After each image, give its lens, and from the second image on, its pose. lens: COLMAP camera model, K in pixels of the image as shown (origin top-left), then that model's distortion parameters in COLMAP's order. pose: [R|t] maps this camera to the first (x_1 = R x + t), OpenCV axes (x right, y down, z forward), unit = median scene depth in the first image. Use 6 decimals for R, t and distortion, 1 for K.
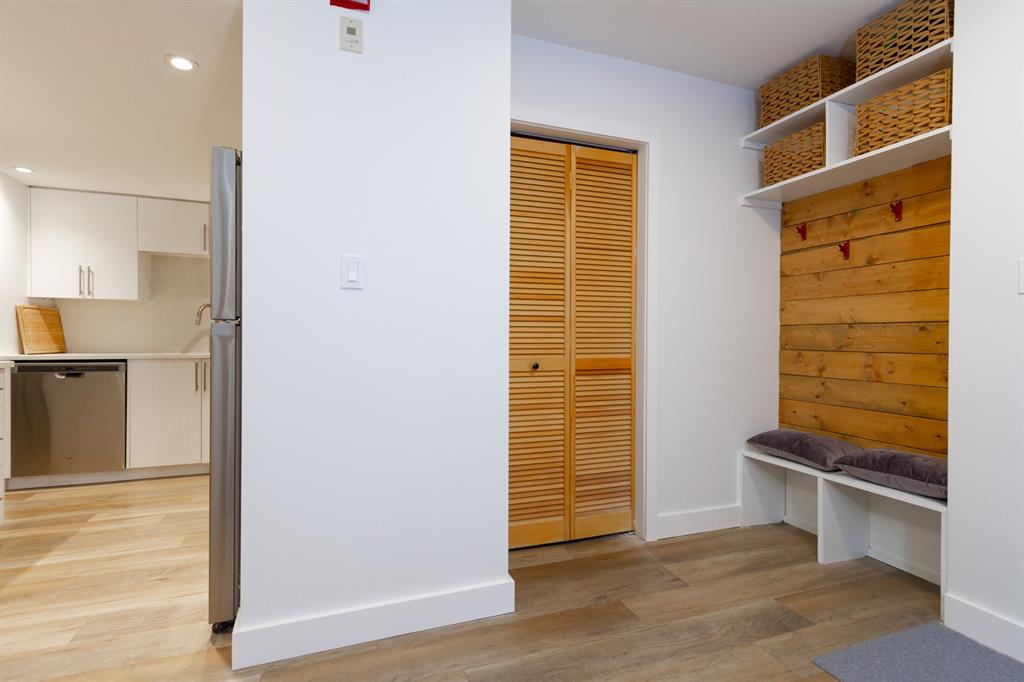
lens RADIAL K [[474.2, 0, 510.5], [0, 474.2, 339.4], [0, 0, 1]] dist [0.004507, 0.000379]
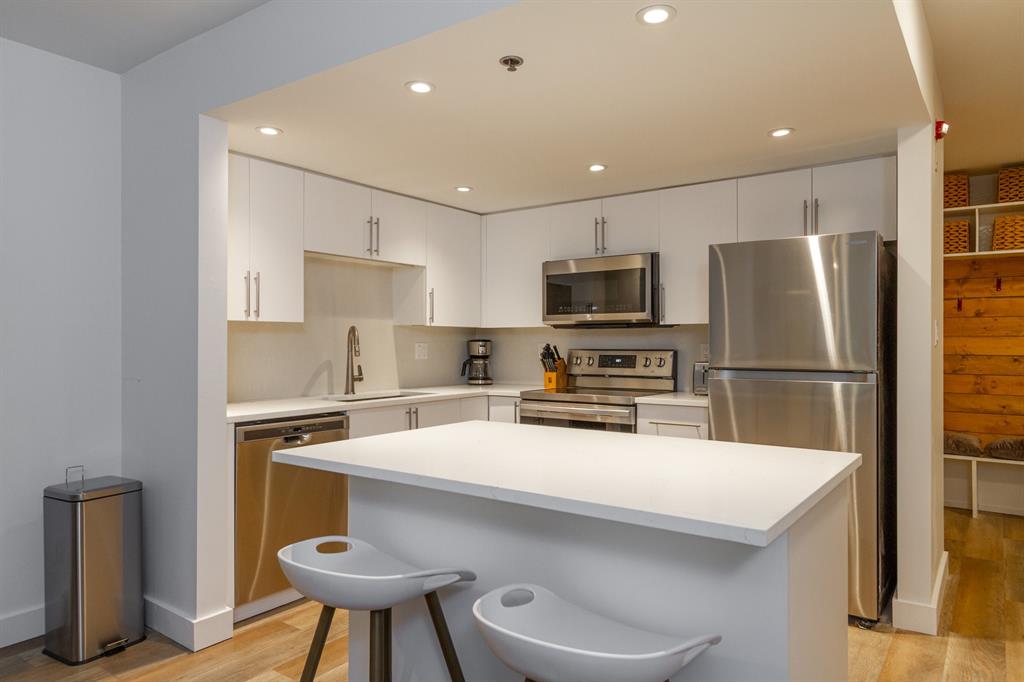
lens RADIAL K [[677.9, 0, 512.9], [0, 677.9, 340.2], [0, 0, 1]] dist [0.028684, 0.001829]
pose [[0.818971, -0.002328, 0.573830, -1.711945], [0.004933, 0.999983, -0.002984, -0.083136], [-0.573813, 0.005275, 0.818969, 0.064295]]
